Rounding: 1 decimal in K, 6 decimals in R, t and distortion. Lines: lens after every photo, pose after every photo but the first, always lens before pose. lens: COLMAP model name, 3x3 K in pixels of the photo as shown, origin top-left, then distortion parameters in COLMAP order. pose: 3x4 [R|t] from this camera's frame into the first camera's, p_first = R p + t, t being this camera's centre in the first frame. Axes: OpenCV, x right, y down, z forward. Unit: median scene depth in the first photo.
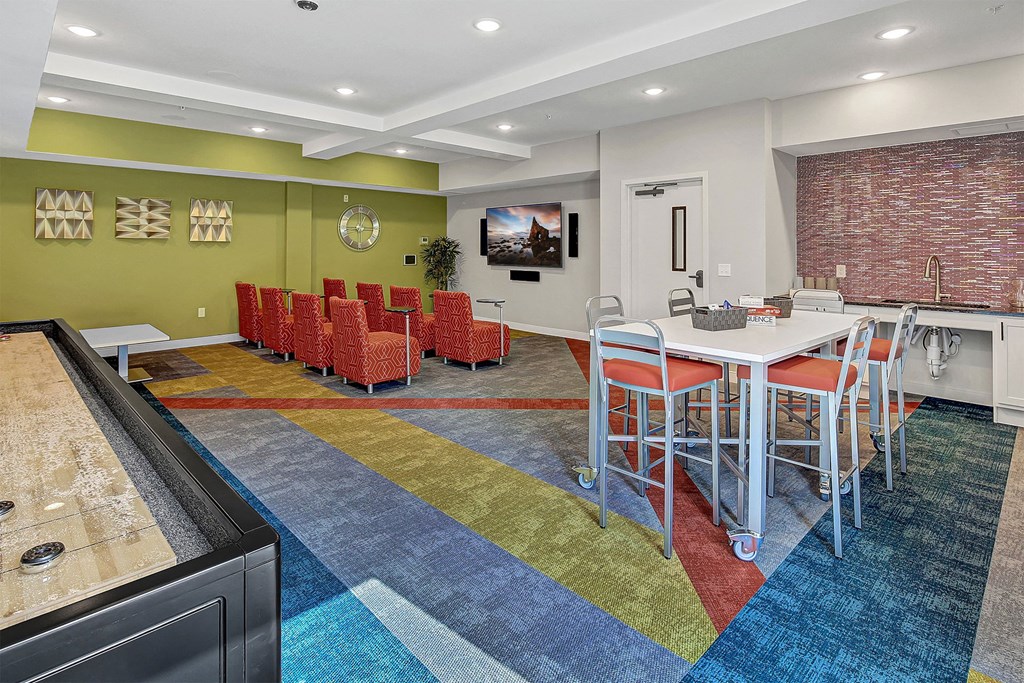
lens RADIAL K [[512.2, 0, 512.0], [0, 512.2, 341.5], [0, 0, 1]] dist [-0.002229, -0.000308]
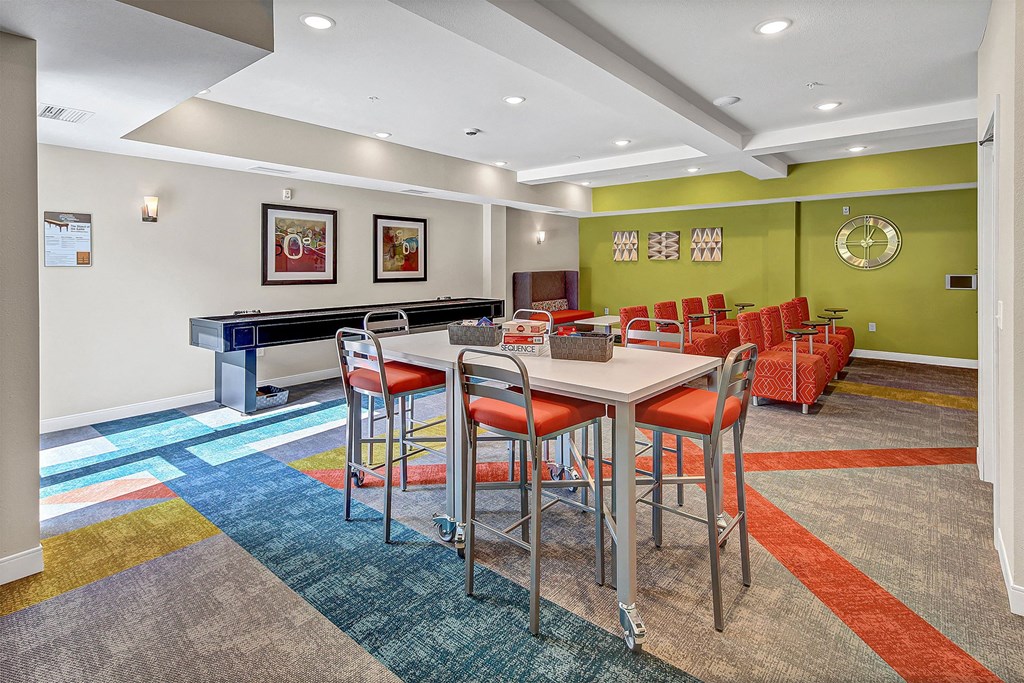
lens RADIAL K [[512.2, 0, 512.0], [0, 512.2, 341.5], [0, 0, 1]] dist [-0.002229, -0.000308]
pose [[0.106111, 0.136921, -0.984882, 0.681740], [-0.185043, 0.975892, 0.115735, -0.065593], [0.976985, 0.169964, 0.128889, 0.441783]]
